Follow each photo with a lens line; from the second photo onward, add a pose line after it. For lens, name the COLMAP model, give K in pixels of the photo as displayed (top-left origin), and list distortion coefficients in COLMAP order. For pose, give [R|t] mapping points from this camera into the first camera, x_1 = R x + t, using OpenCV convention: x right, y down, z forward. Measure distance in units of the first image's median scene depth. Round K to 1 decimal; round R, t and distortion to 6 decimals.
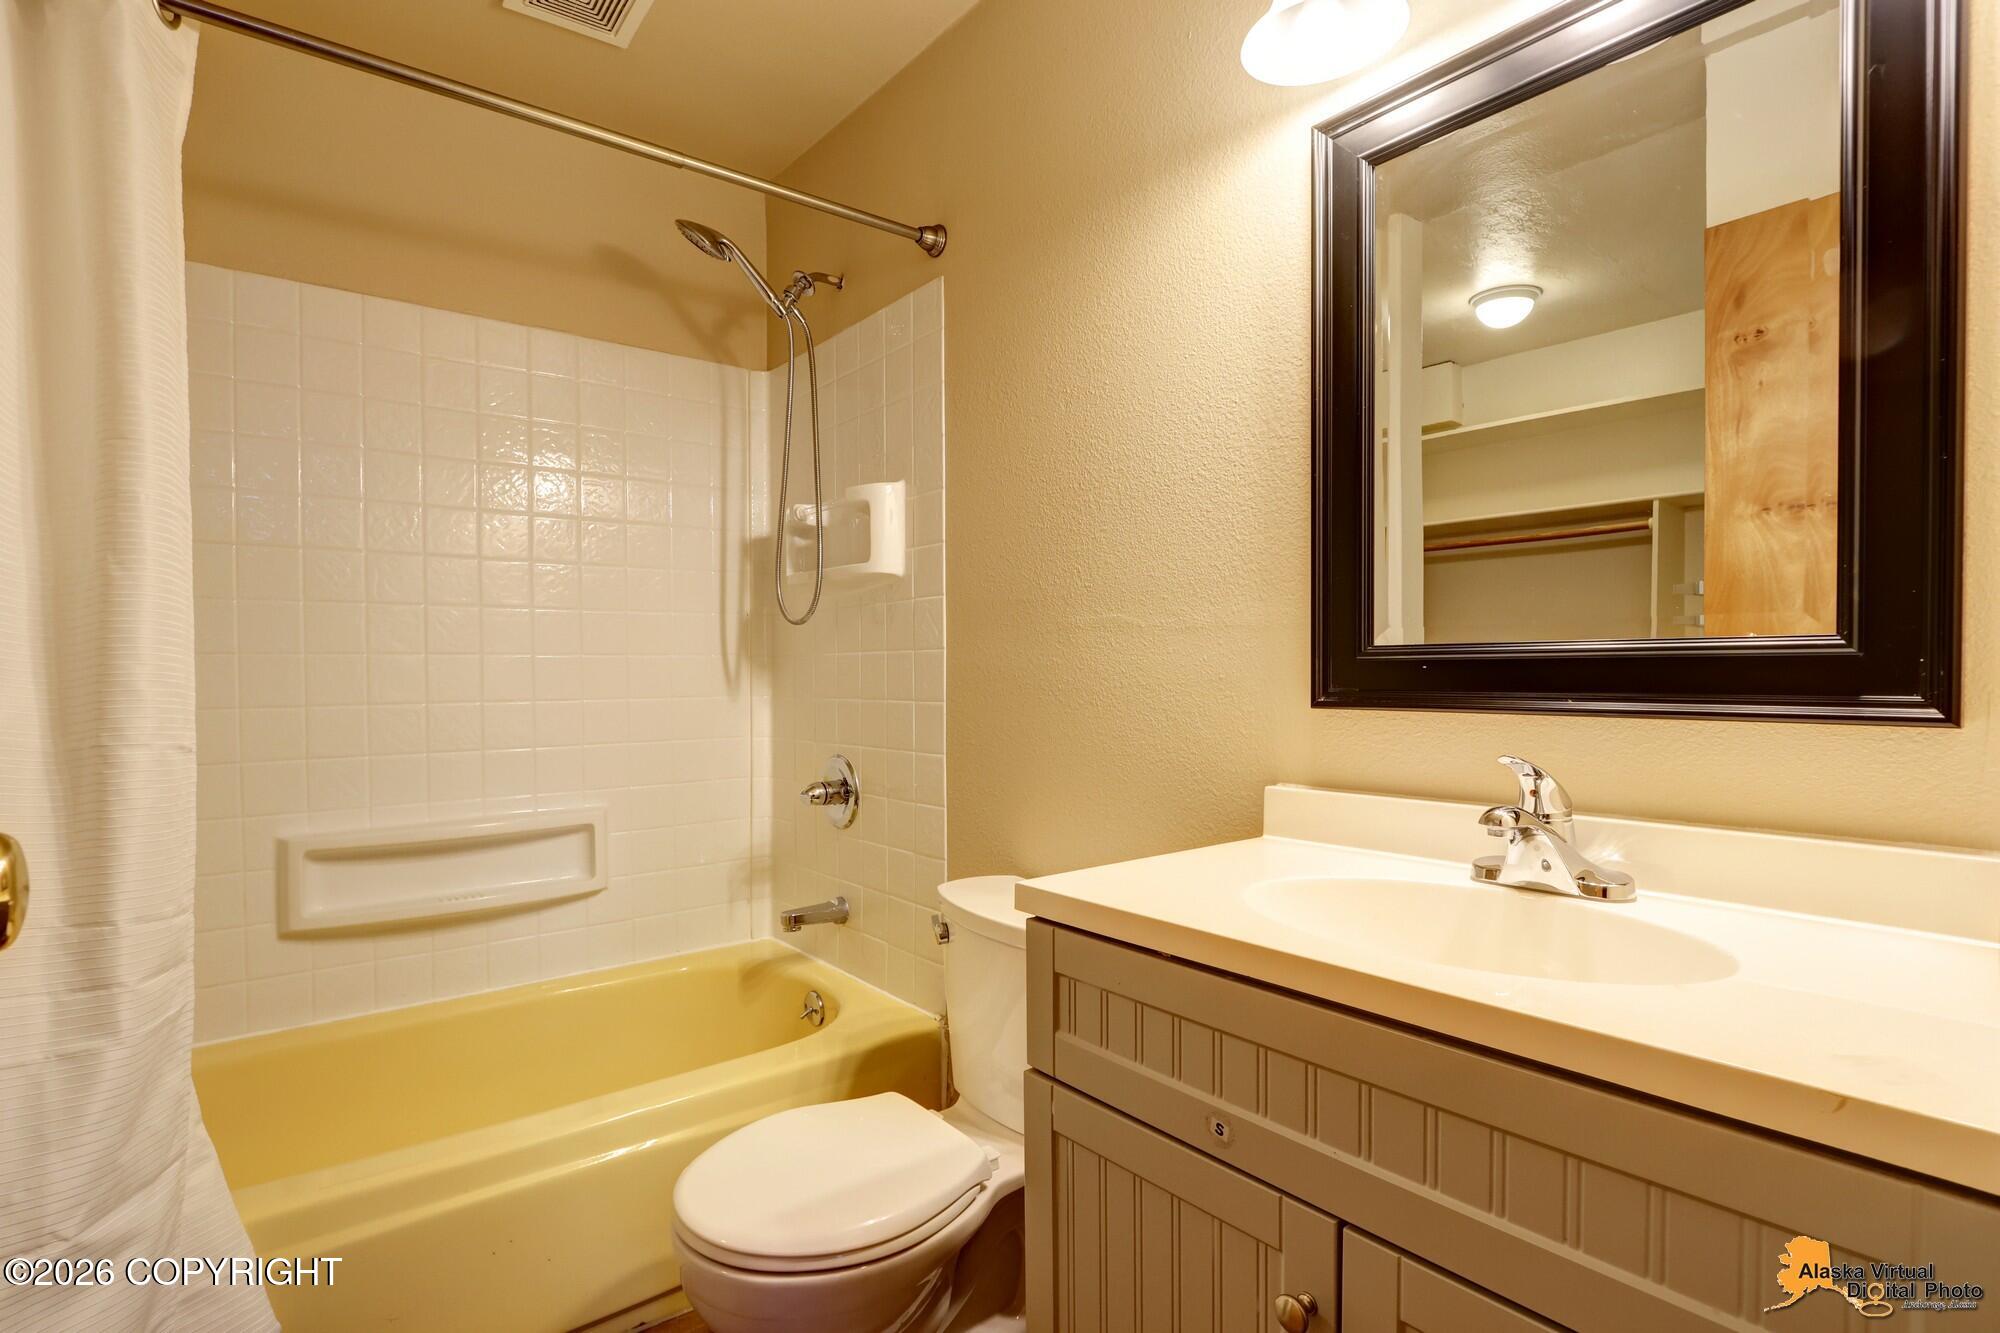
lens RADIAL K [[1046.0, 0, 1000.7], [0, 1046.0, 671.8], [0, 0, 1]] dist [-0.008060, -0.002816]
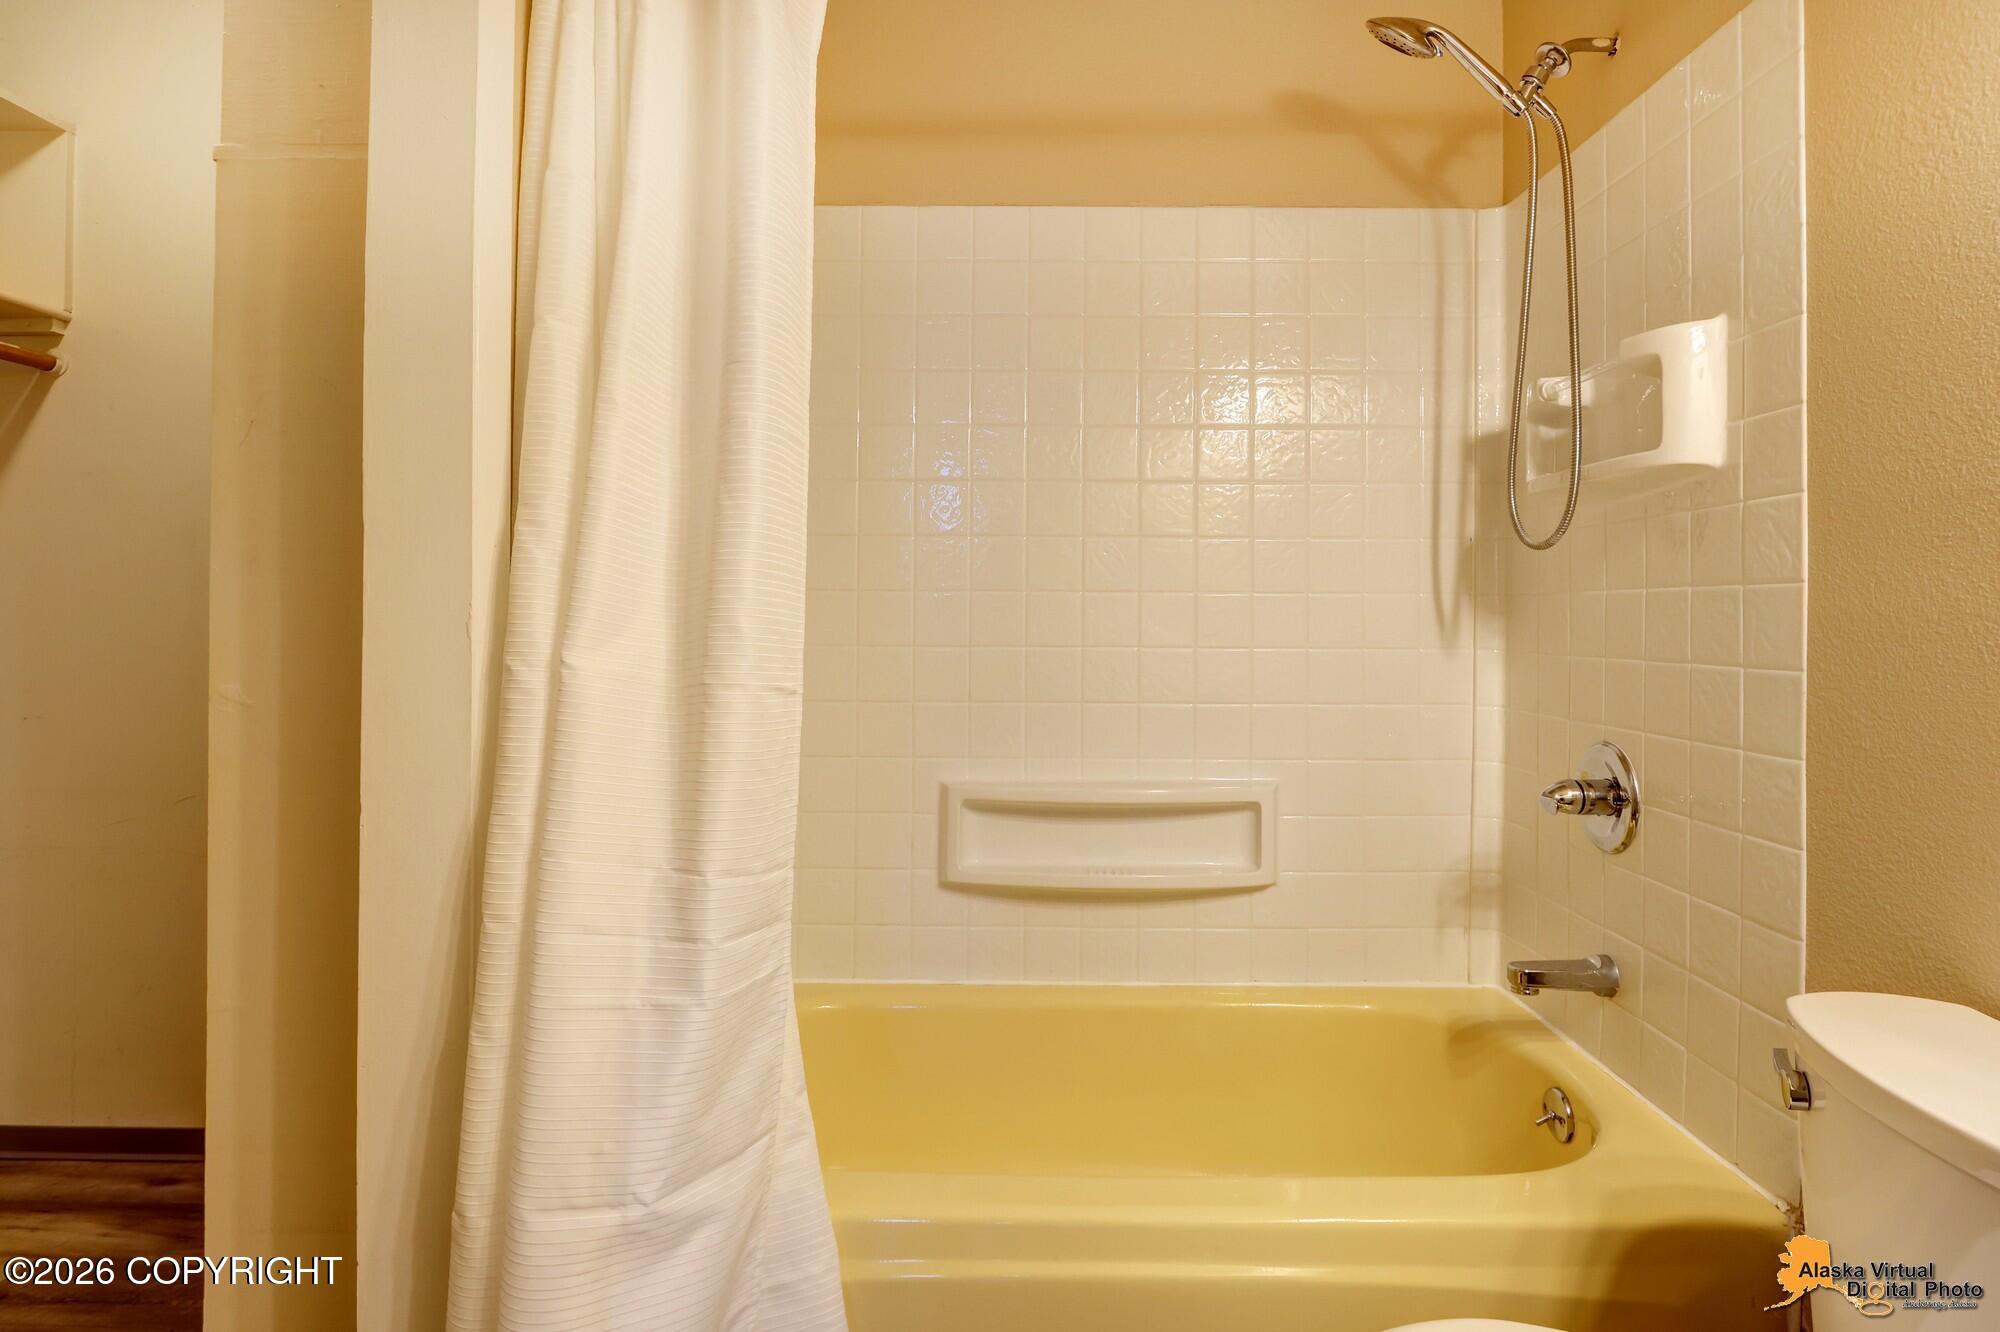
lens RADIAL K [[1046.0, 0, 1013.3], [0, 1046.0, 605.4], [0, 0, 1]] dist [-0.008060, -0.002816]
pose [[0.767742, 0.005963, -0.640732, -0.019509], [-0.012958, 0.999897, -0.006220, 0.000934], [0.640629, 0.013078, 0.767740, 0.253886]]
